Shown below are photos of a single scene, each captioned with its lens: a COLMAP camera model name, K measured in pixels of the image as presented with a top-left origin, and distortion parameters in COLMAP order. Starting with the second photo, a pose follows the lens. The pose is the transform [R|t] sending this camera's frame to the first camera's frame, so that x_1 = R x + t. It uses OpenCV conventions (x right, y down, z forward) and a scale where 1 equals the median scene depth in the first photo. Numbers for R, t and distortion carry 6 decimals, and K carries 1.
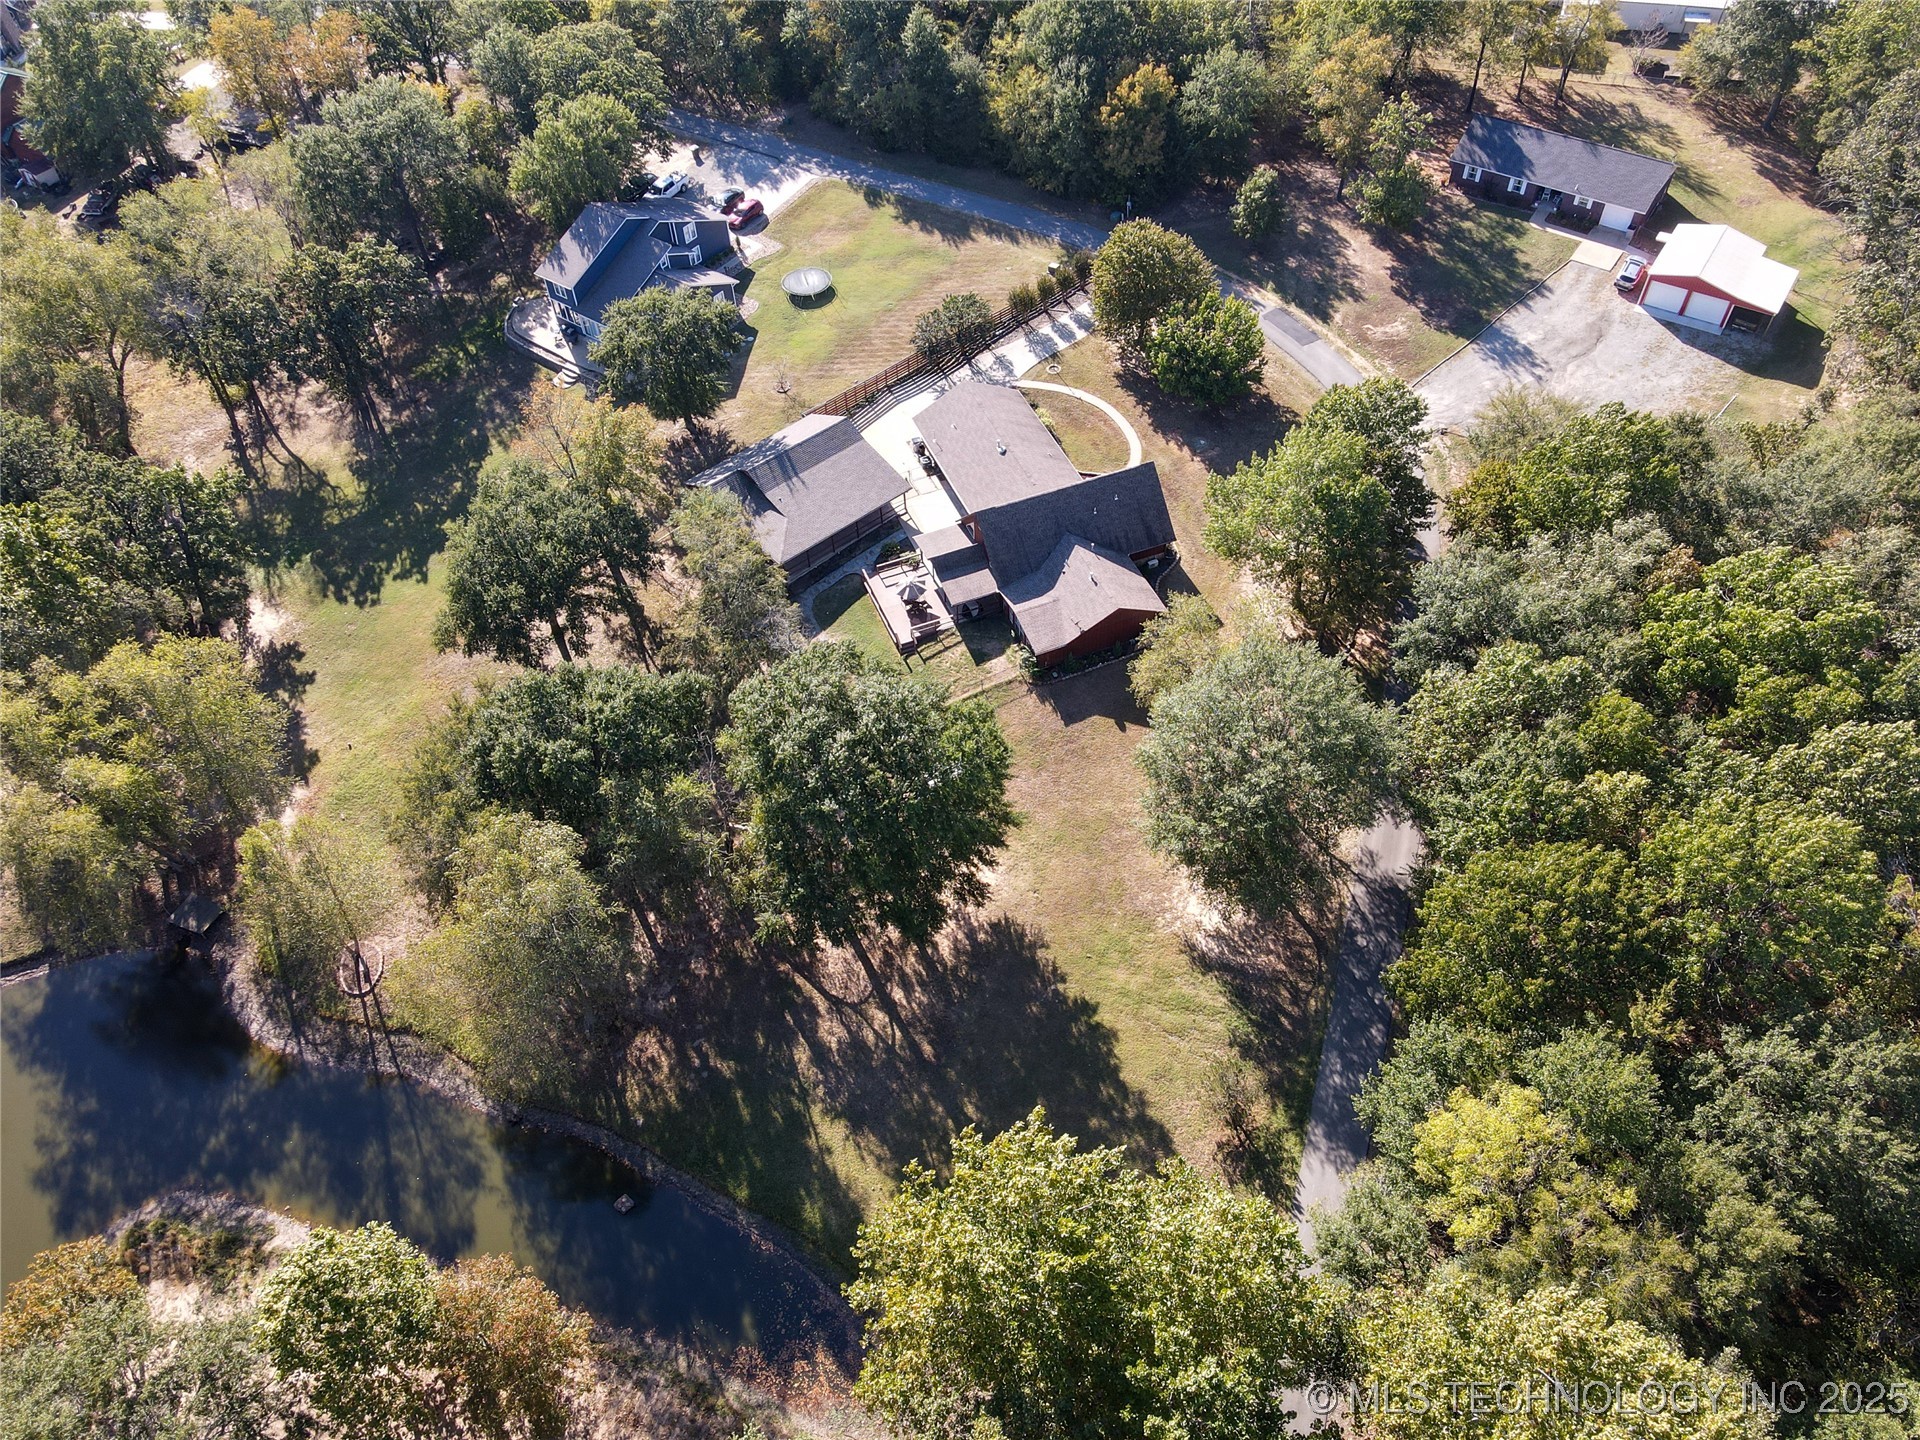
lens RADIAL K [[1405.1, 0, 962.9], [0, 1405.1, 721.6], [0, 0, 1]] dist [0.010929, 0.008248]
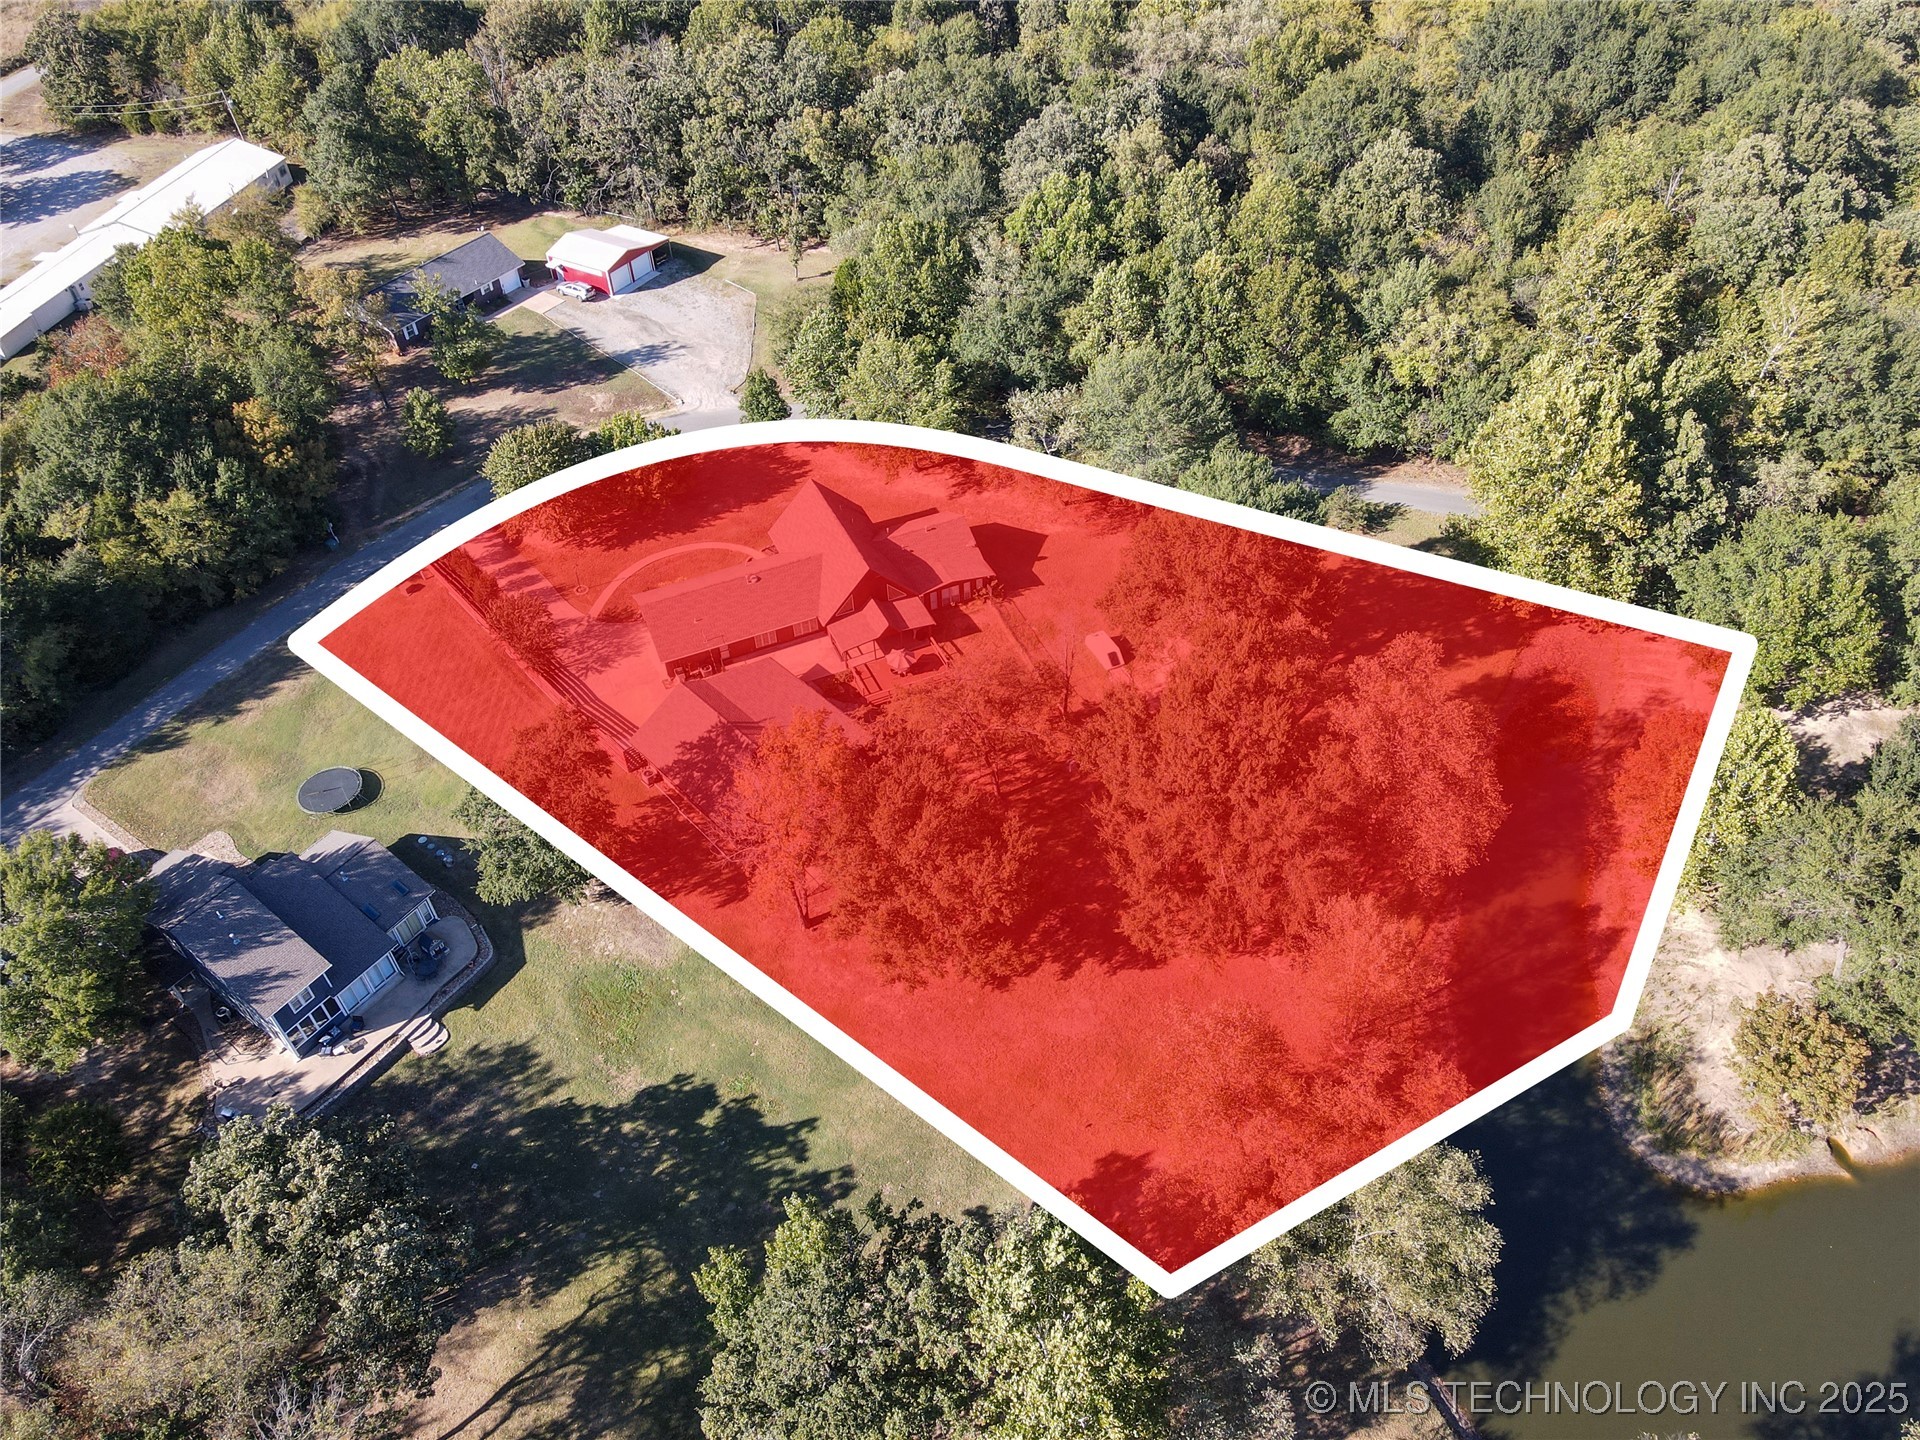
lens RADIAL K [[1405.1, 0, 965.7], [0, 1405.1, 722.5], [0, 0, 1]] dist [0.010929, 0.008248]
pose [[-0.027754, -0.667998, 0.743645, -0.744889], [0.782049, 0.448839, 0.432369, -0.427943], [-0.622598, 0.593567, 0.509950, 0.384723]]
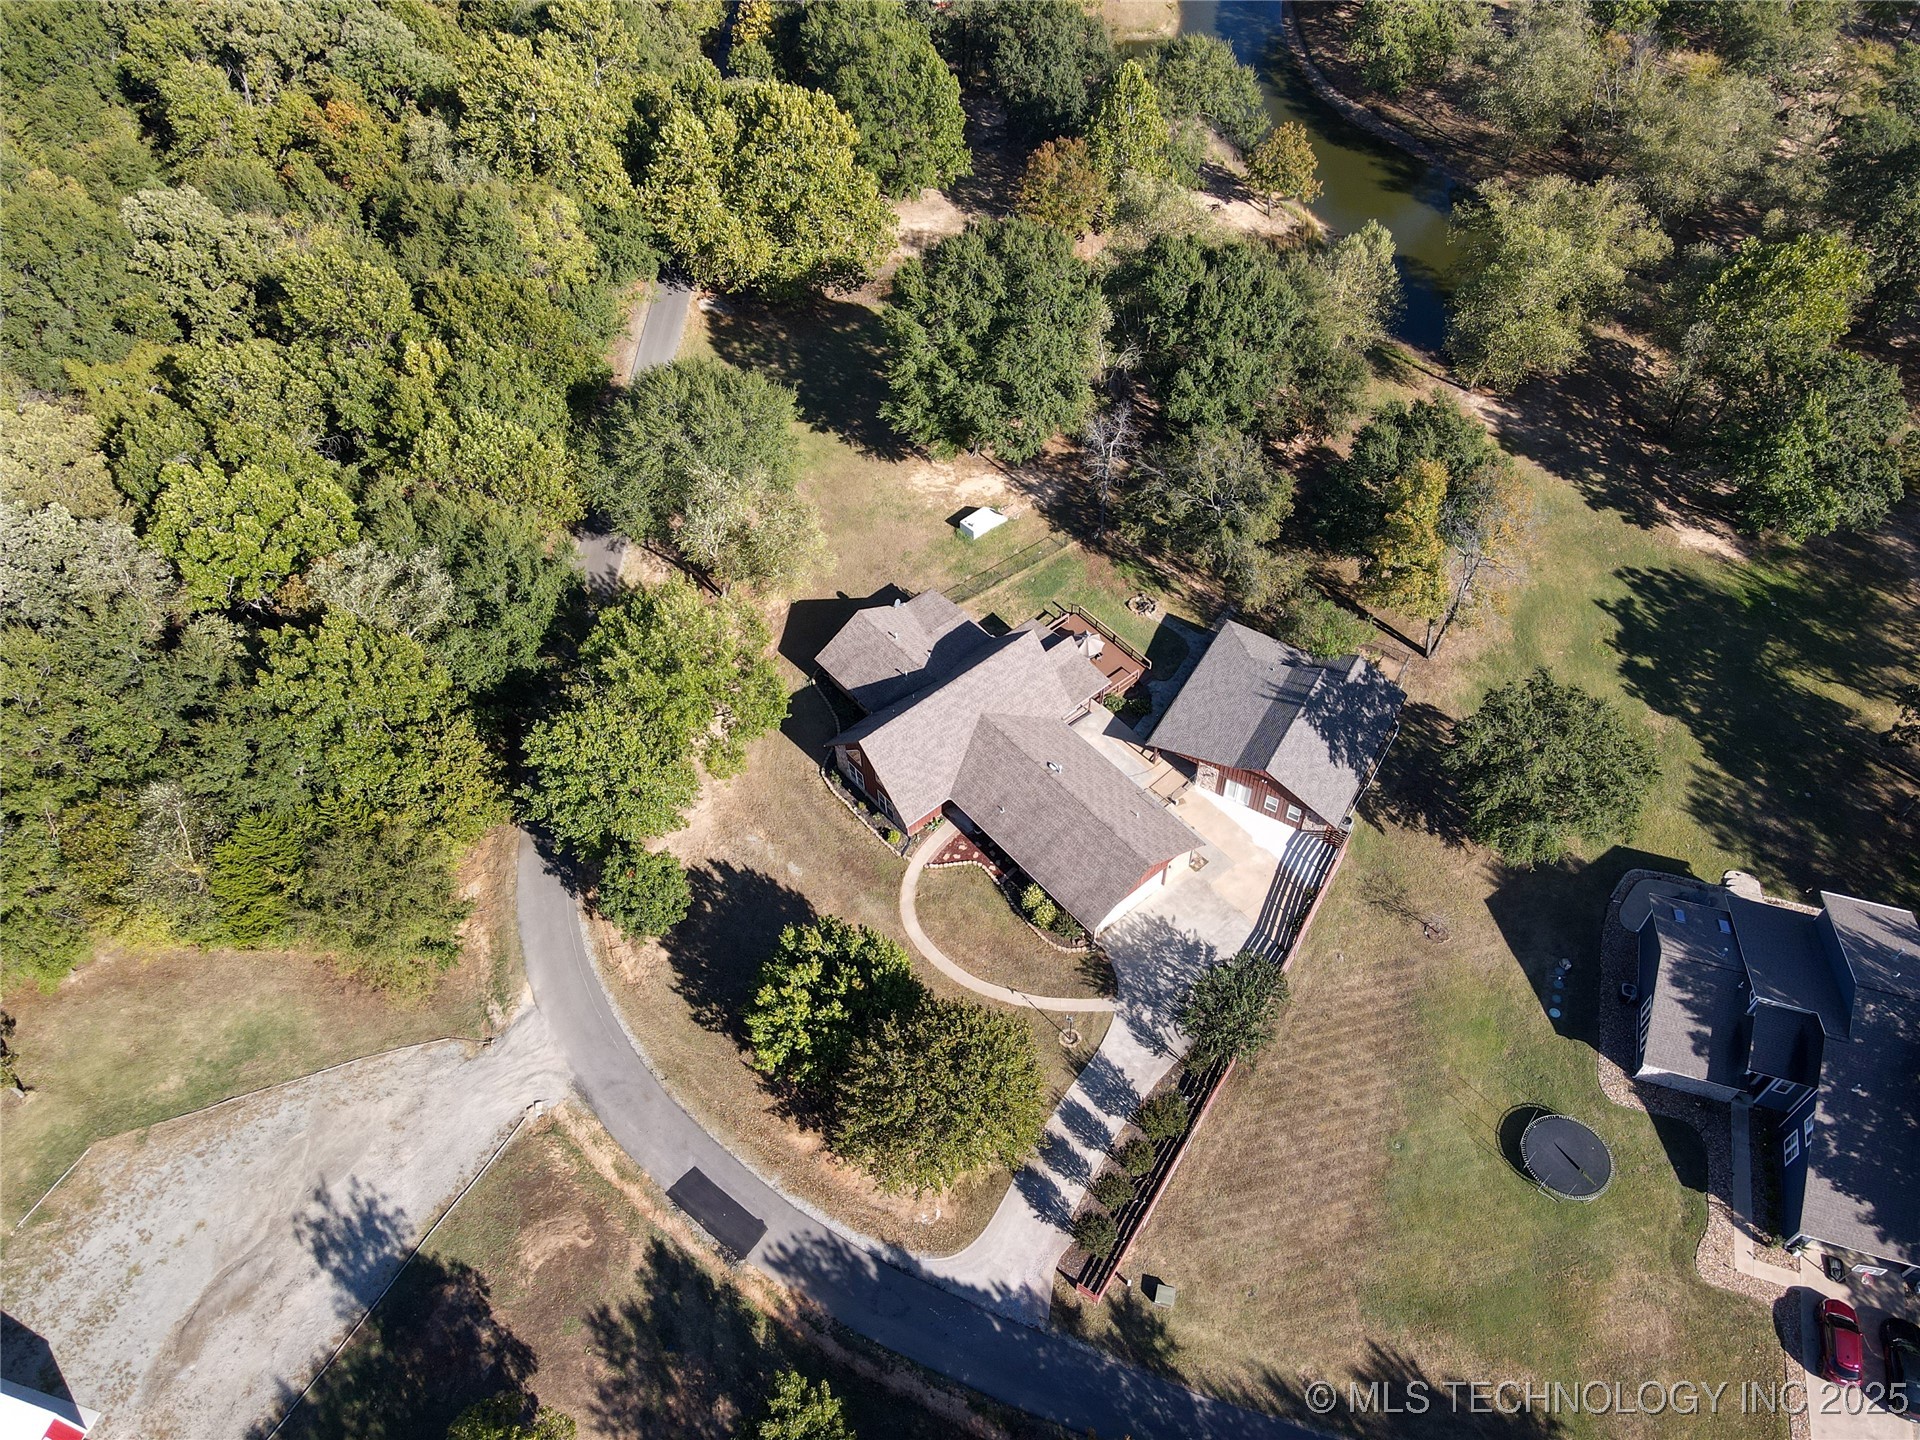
lens RADIAL K [[1405.1, 0, 976.1], [0, 1405.1, 722.5], [0, 0, 1]] dist [0.010929, 0.008248]
pose [[-0.948620, 0.268642, -0.167189, 0.176438], [-0.209962, -0.139125, 0.967760, -0.857222], [0.236721, 0.953140, 0.188381, 0.731412]]
